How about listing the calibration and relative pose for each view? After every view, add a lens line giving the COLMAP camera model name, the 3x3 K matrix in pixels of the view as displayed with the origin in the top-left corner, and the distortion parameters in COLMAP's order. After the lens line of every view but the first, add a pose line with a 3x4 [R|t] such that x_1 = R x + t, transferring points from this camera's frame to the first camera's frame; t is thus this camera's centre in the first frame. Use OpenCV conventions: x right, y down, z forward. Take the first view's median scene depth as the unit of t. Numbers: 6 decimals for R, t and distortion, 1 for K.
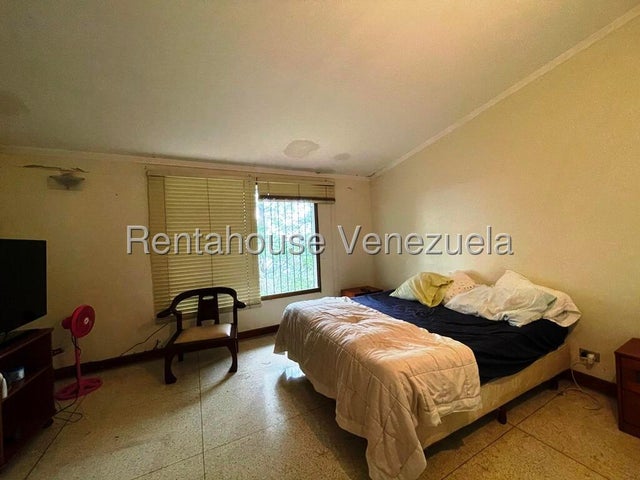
lens RADIAL K [[259.1, 0, 323.7], [0, 259.1, 239.0], [0, 0, 1]] dist [0.001140, -0.000332]
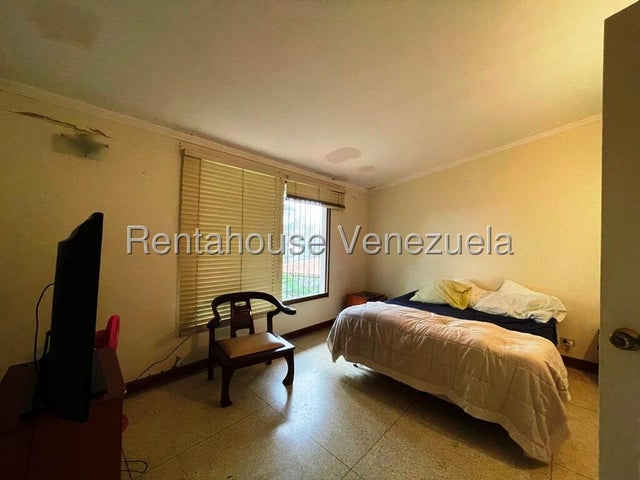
lens RADIAL K [[259.1, 0, 322.0], [0, 259.1, 239.3], [0, 0, 1]] dist [0.001140, -0.000332]
pose [[0.941299, 0.071879, 0.329834, -0.498437], [-0.066399, 0.997404, -0.027865, 0.014962], [-0.330980, 0.004329, 0.943628, 0.077865]]
